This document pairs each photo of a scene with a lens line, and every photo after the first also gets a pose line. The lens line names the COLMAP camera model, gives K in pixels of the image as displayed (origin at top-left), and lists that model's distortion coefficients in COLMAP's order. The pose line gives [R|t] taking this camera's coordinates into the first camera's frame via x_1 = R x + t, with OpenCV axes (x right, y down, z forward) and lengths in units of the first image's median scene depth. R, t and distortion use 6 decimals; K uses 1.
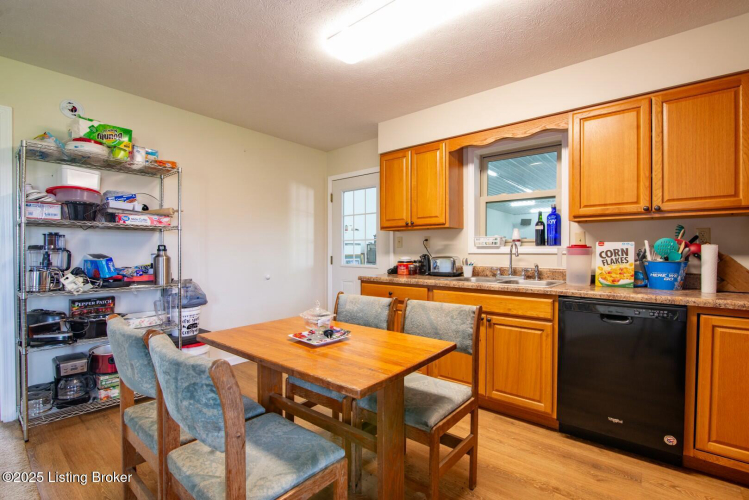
lens RADIAL K [[346.9, 0, 372.6], [0, 346.9, 253.1], [0, 0, 1]] dist [-0.012122, 0.000350]
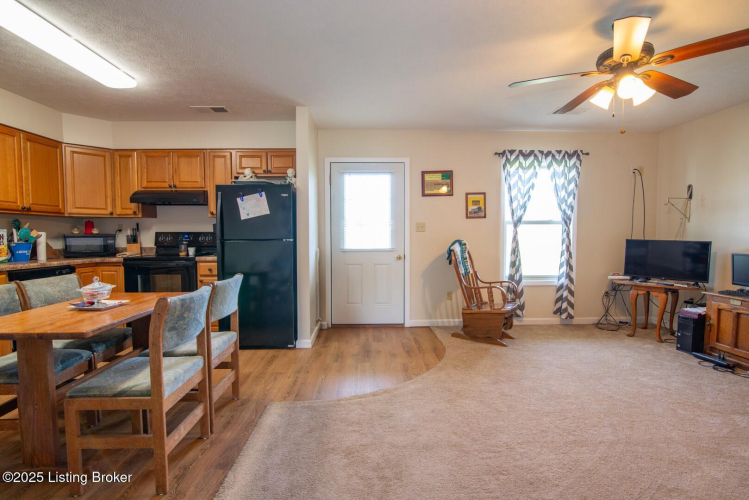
lens RADIAL K [[346.9, 0, 372.6], [0, 346.9, 253.1], [0, 0, 1]] dist [-0.012122, 0.000350]
pose [[-0.657272, -0.021924, 0.753334, -1.287859], [0.040106, 0.997143, 0.064012, 0.034013], [-0.752585, 0.072287, -0.654515, 0.815159]]
